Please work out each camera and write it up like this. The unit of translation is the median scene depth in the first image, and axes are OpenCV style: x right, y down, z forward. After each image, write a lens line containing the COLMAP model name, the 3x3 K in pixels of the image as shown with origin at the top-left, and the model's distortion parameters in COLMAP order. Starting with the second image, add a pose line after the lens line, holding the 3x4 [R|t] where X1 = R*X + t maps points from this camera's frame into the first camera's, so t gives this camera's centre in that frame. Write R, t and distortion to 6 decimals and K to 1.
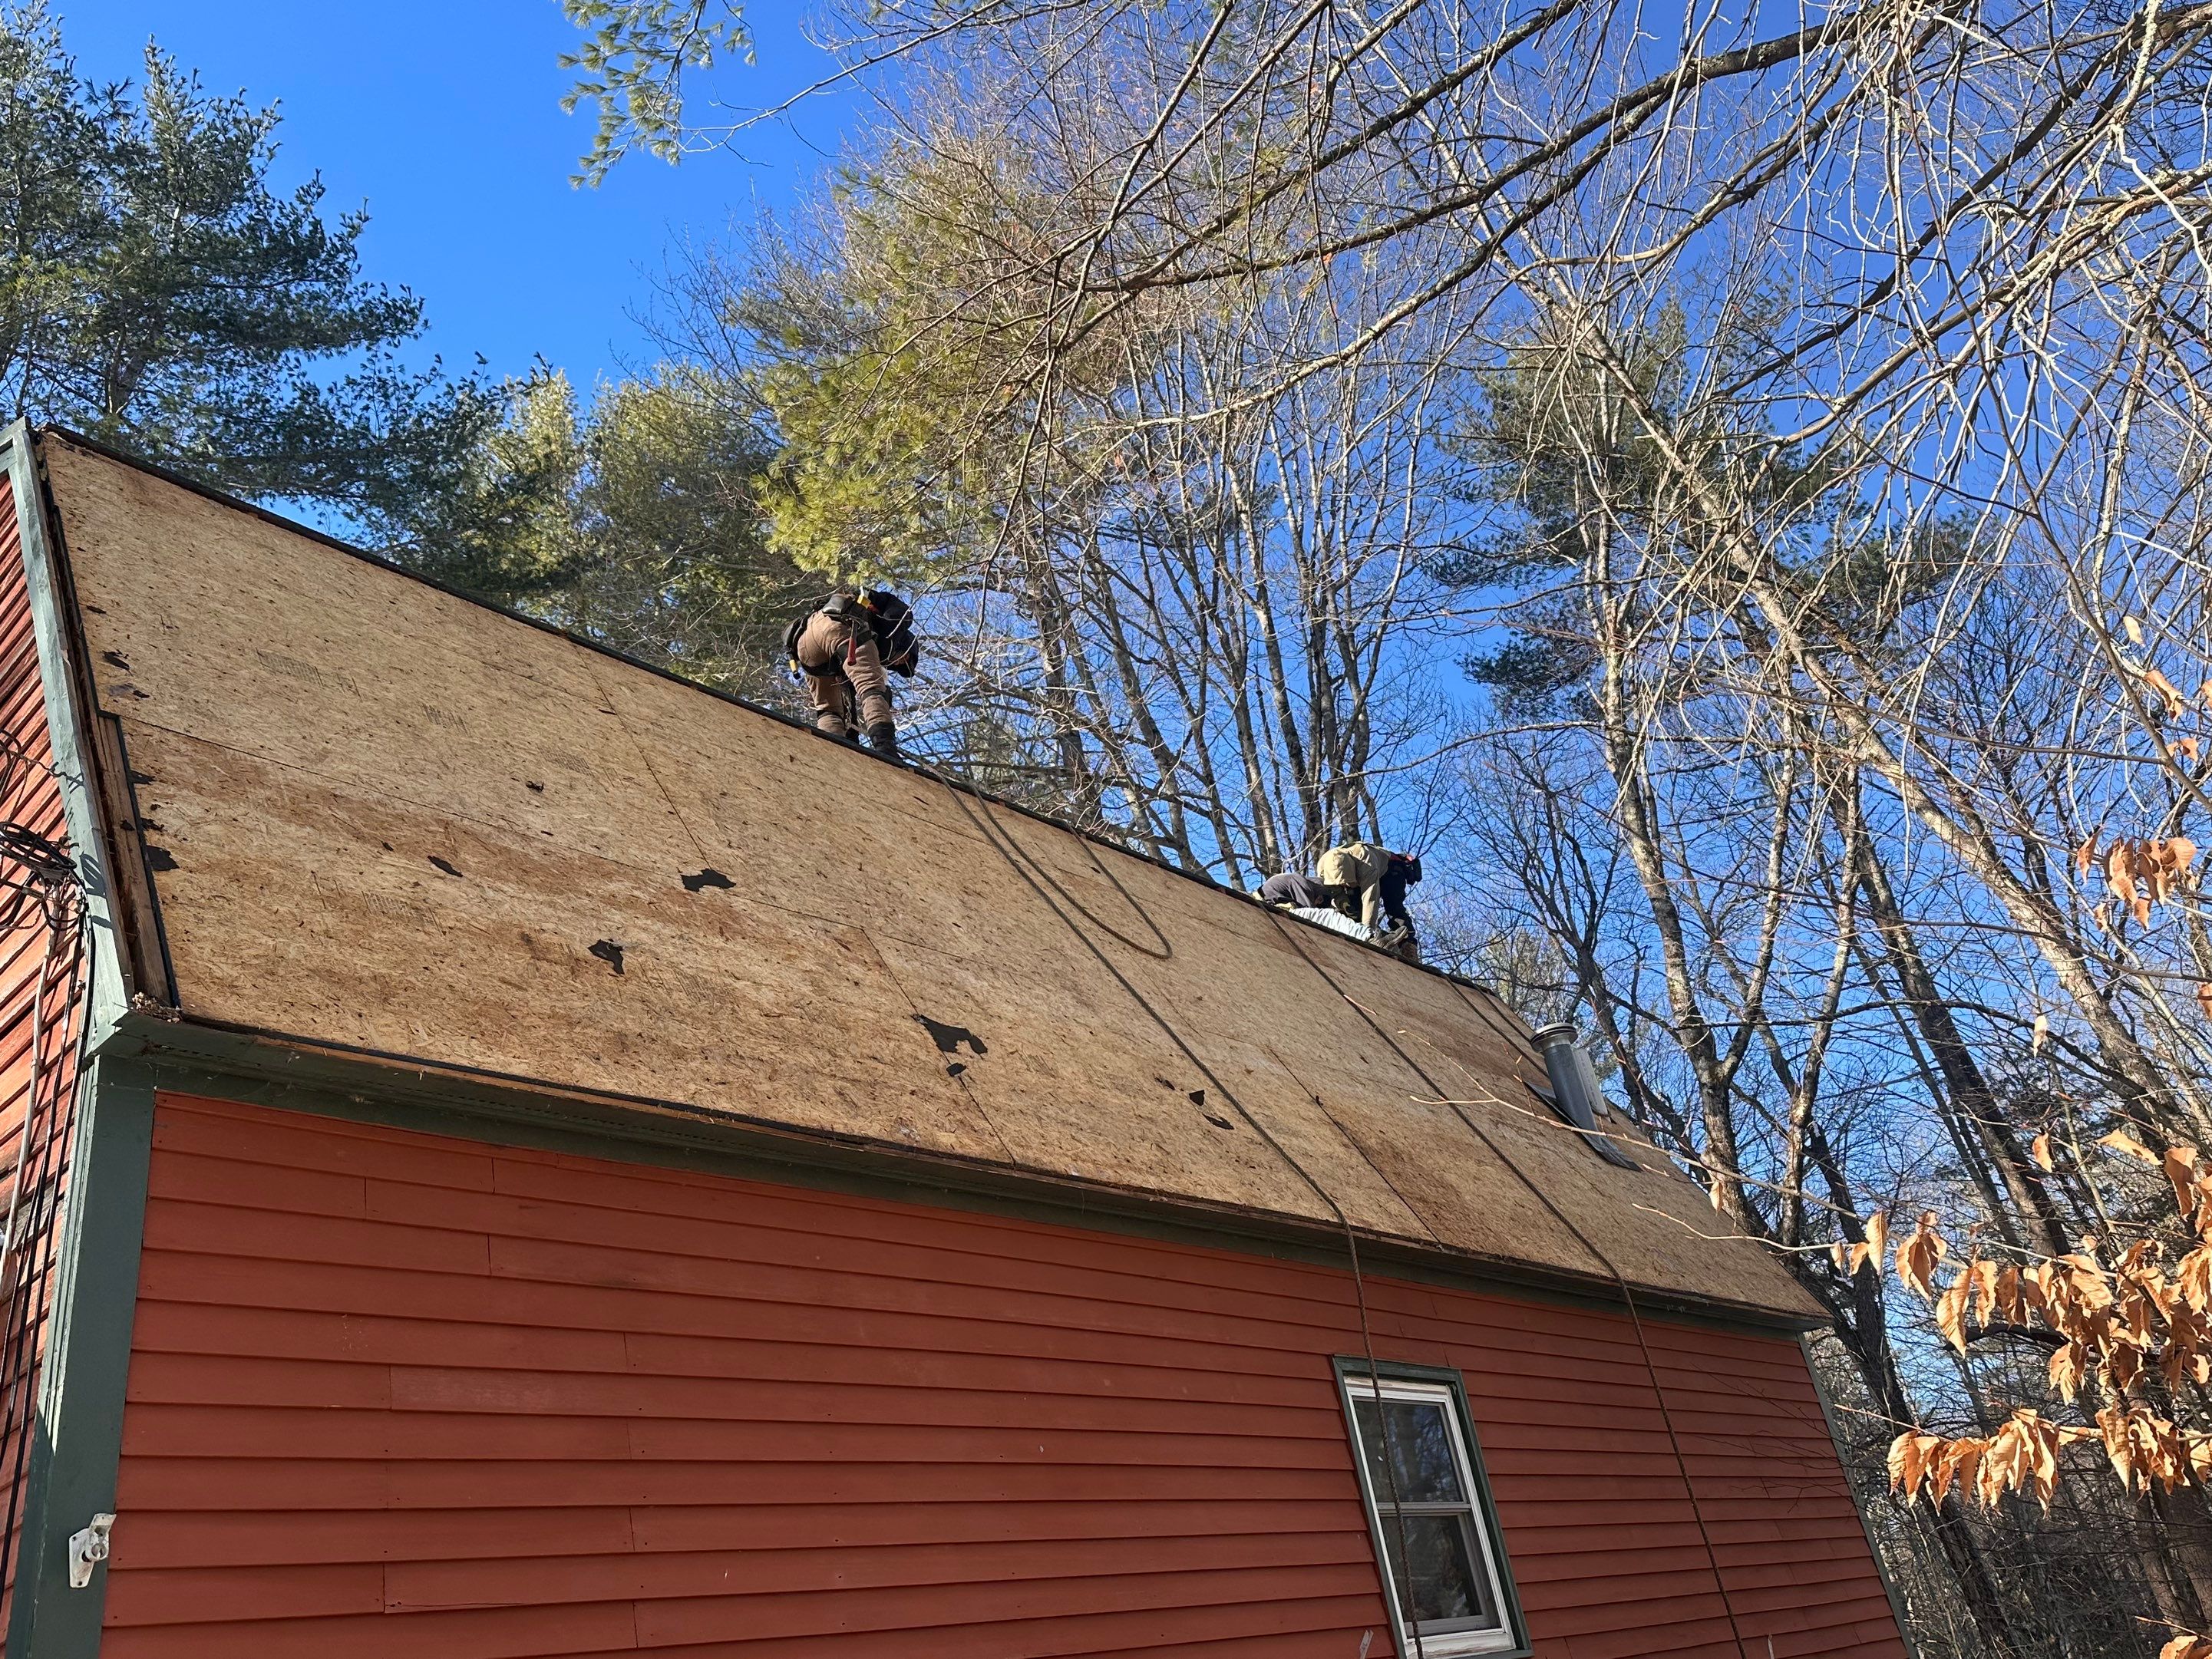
lens RADIAL K [[1706.9, 0, 1106.0], [0, 1706.9, 829.5], [0, 0, 1]] dist [-0.008172, -0.006573]
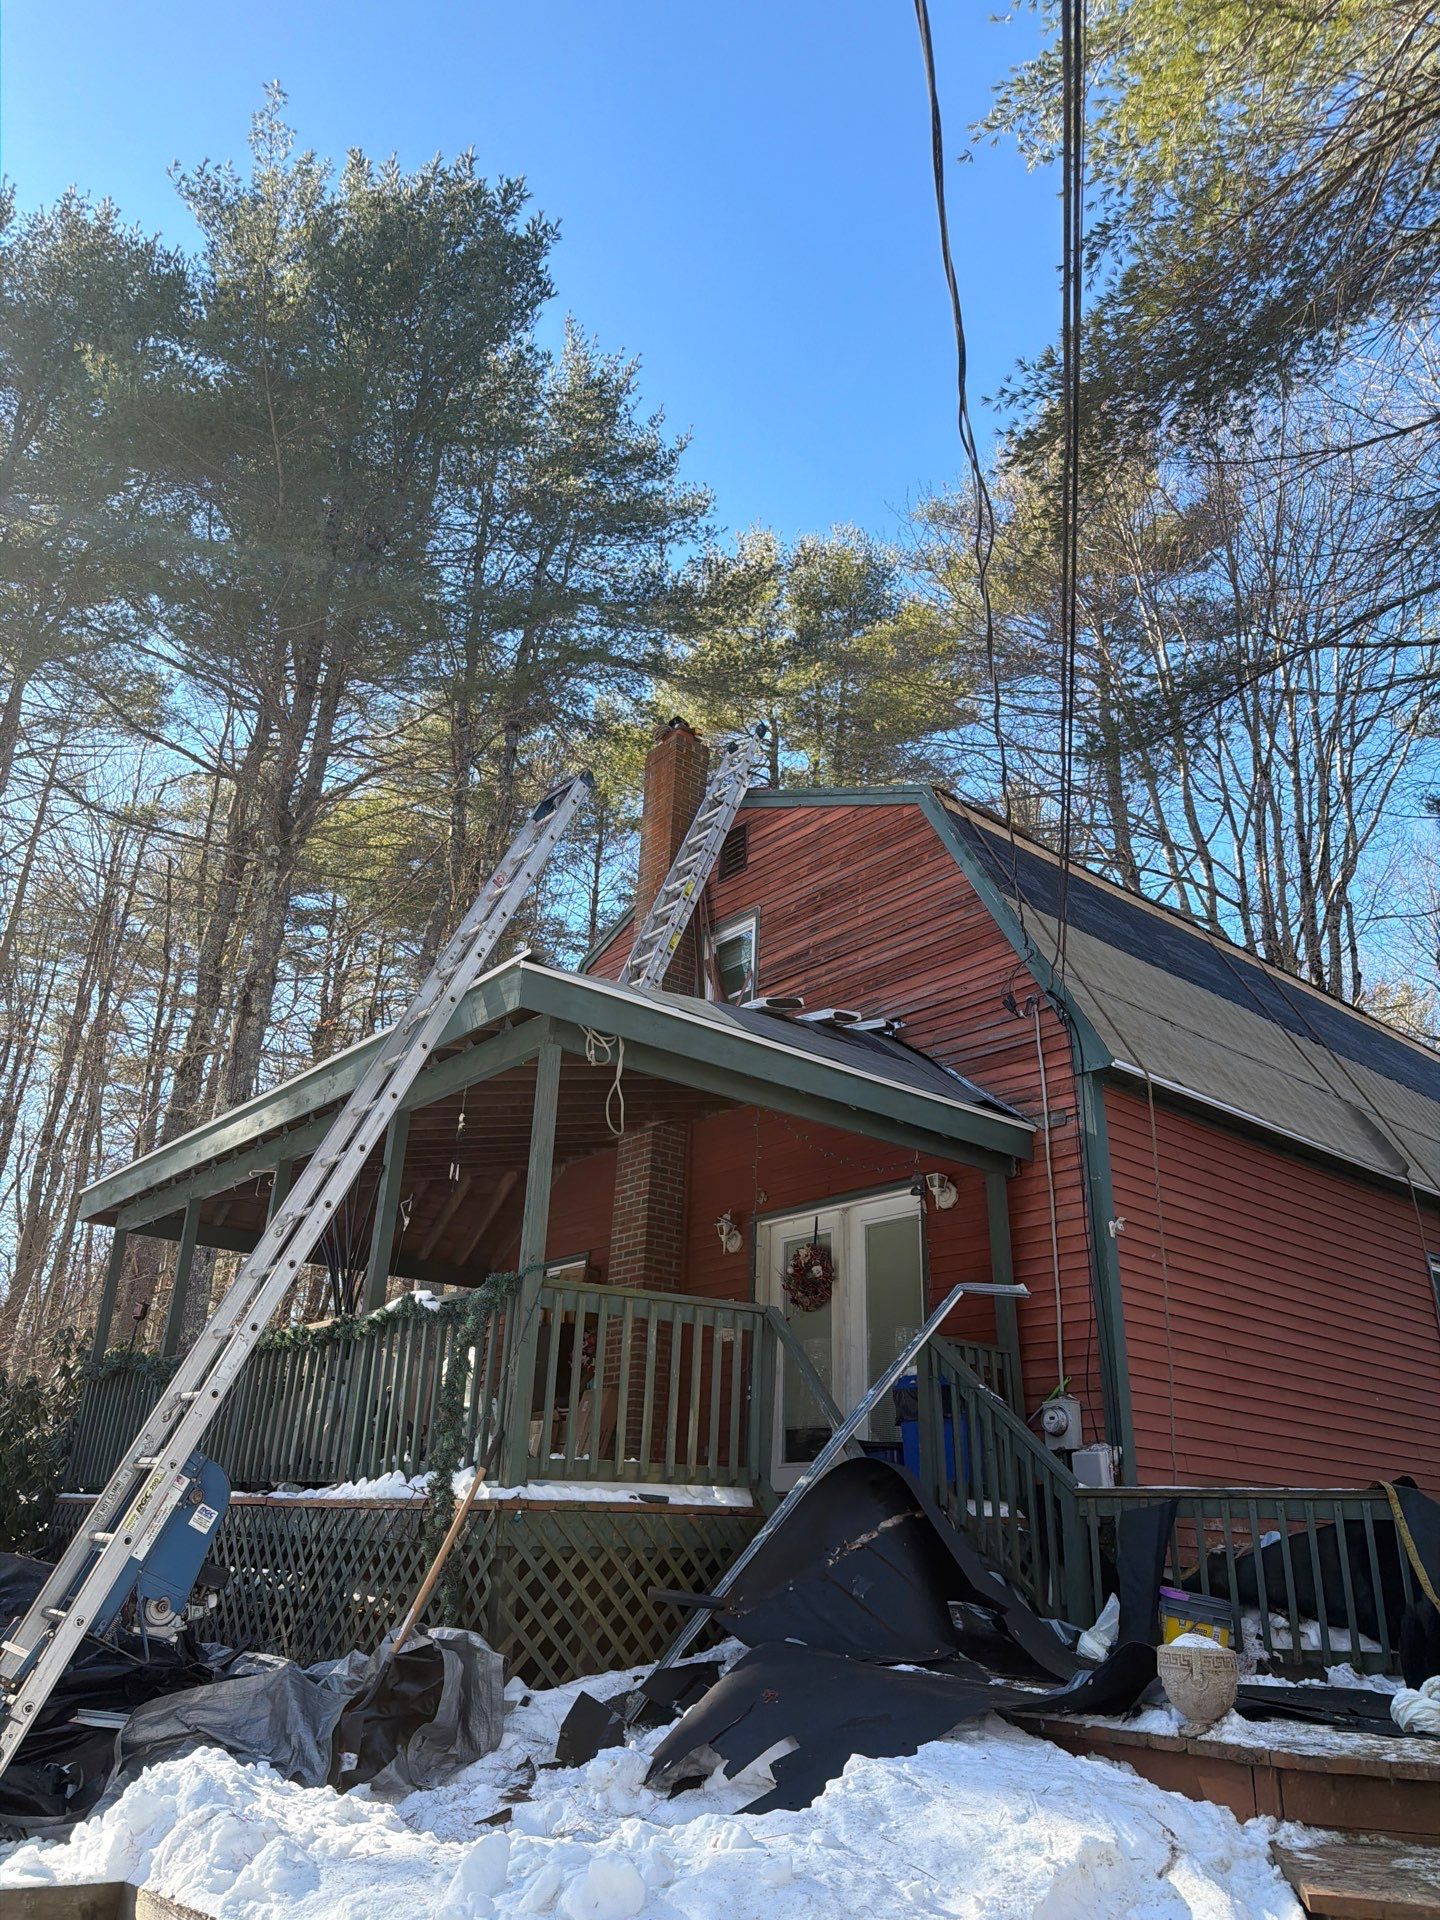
lens RADIAL K [[1340.9, 0, 630.8], [0, 1340.9, 982.4], [0, 0, 1]] dist [0.001372, -0.037763]
pose [[0.957213, 0.139505, -0.253539, -0.267541], [-0.107010, 0.984664, 0.137785, -0.089589], [0.268872, -0.104759, 0.957462, -0.503325]]
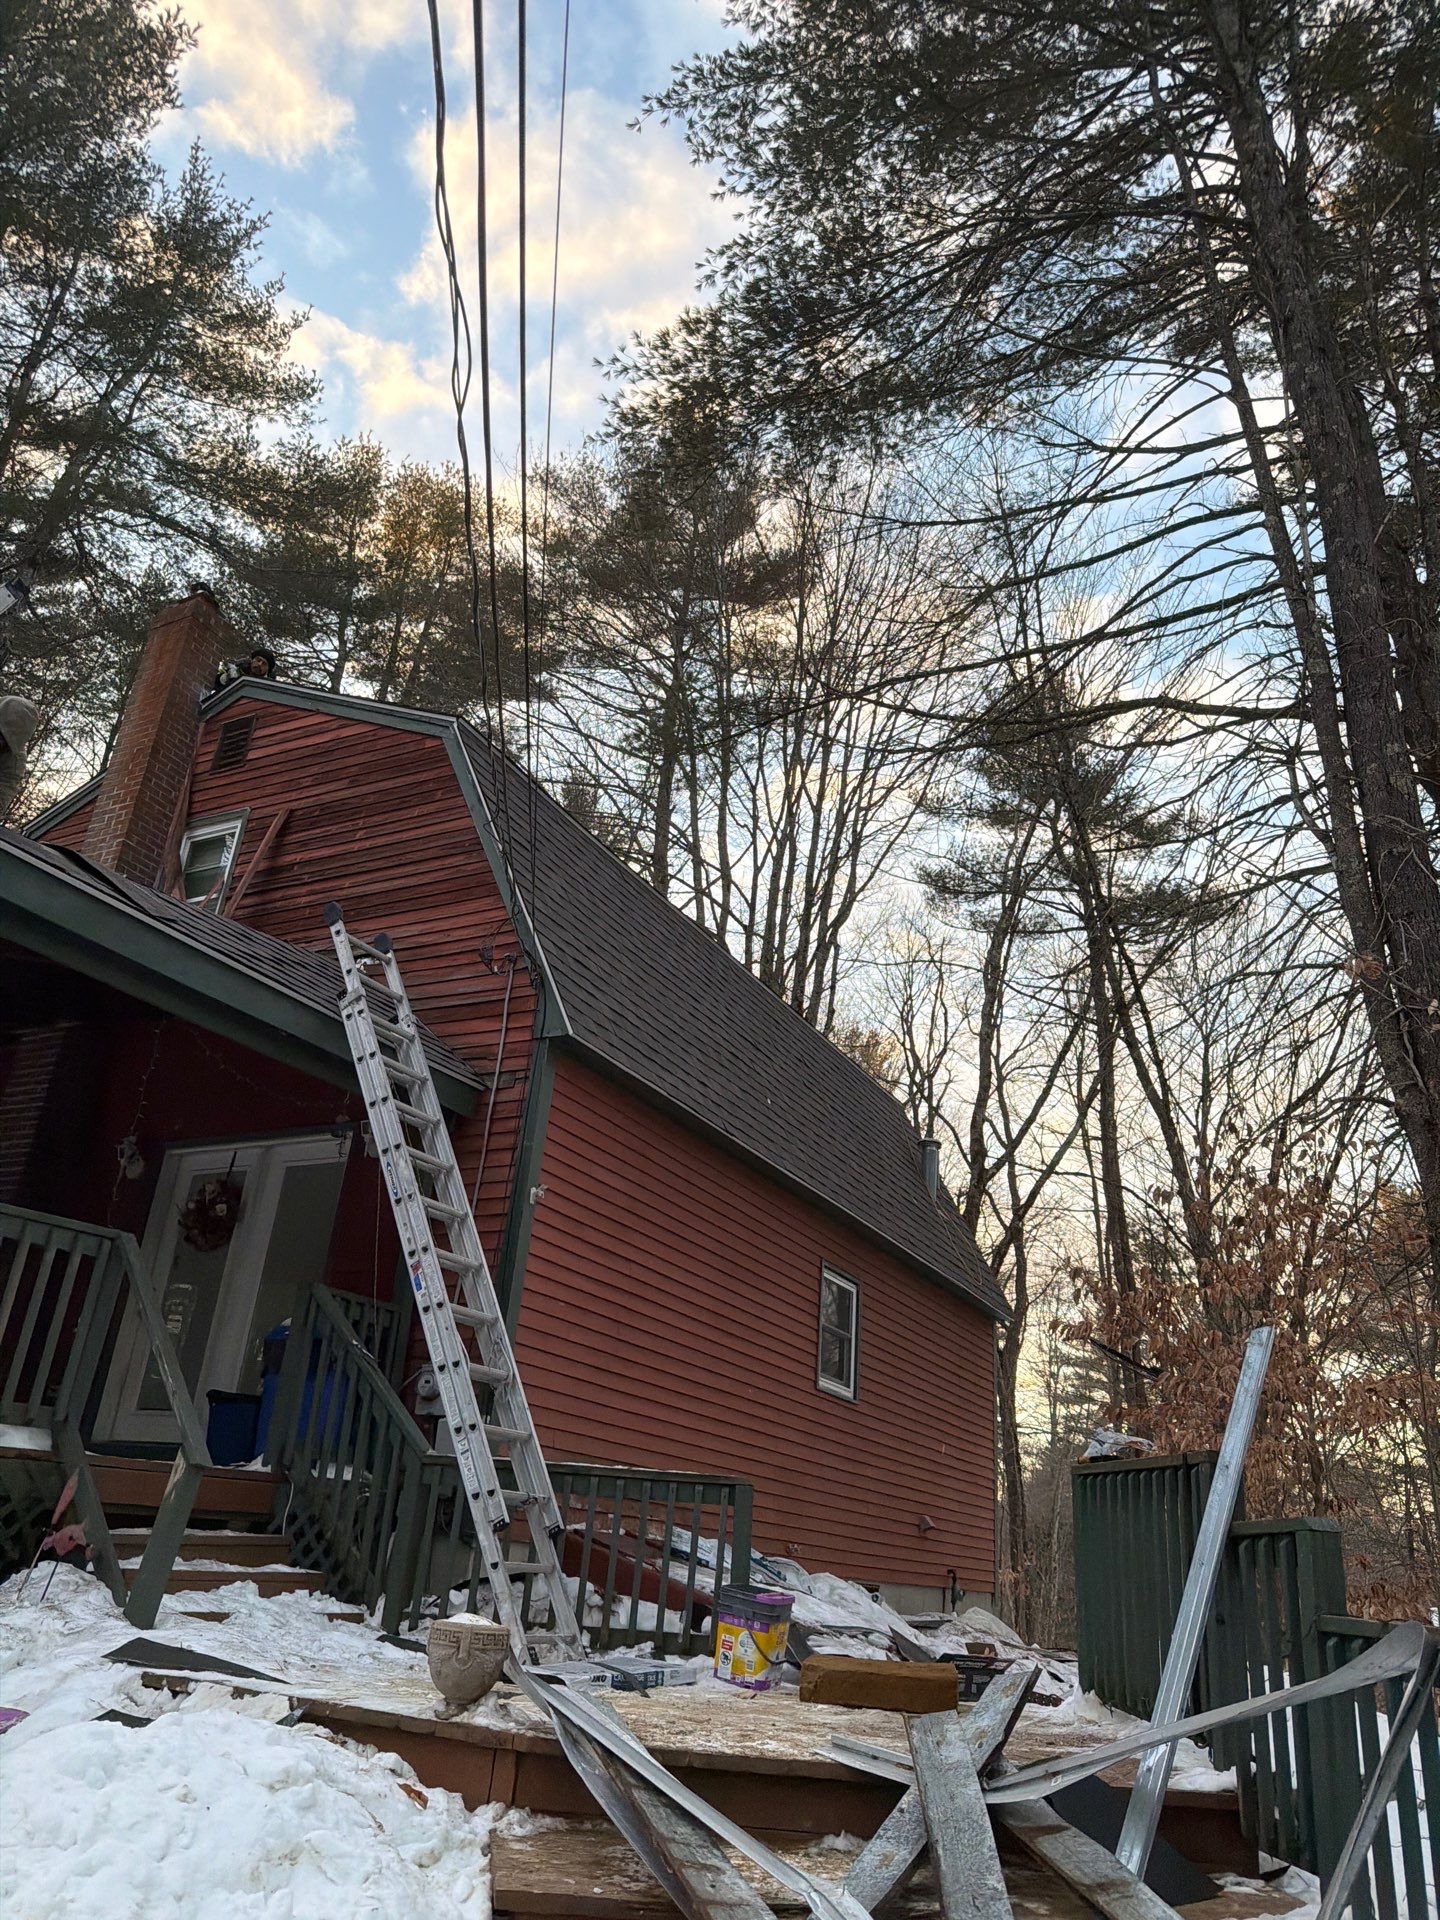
lens RADIAL K [[1372.7, 0, 720.0], [0, 1372.7, 960.0], [0, 0, 1]] dist [-0.000460, -0.100206]
pose [[0.936643, 0.322179, 0.137482, -0.226315], [-0.331875, 0.941775, 0.054031, -0.073049], [-0.112069, -0.096235, 0.989030, -0.460460]]
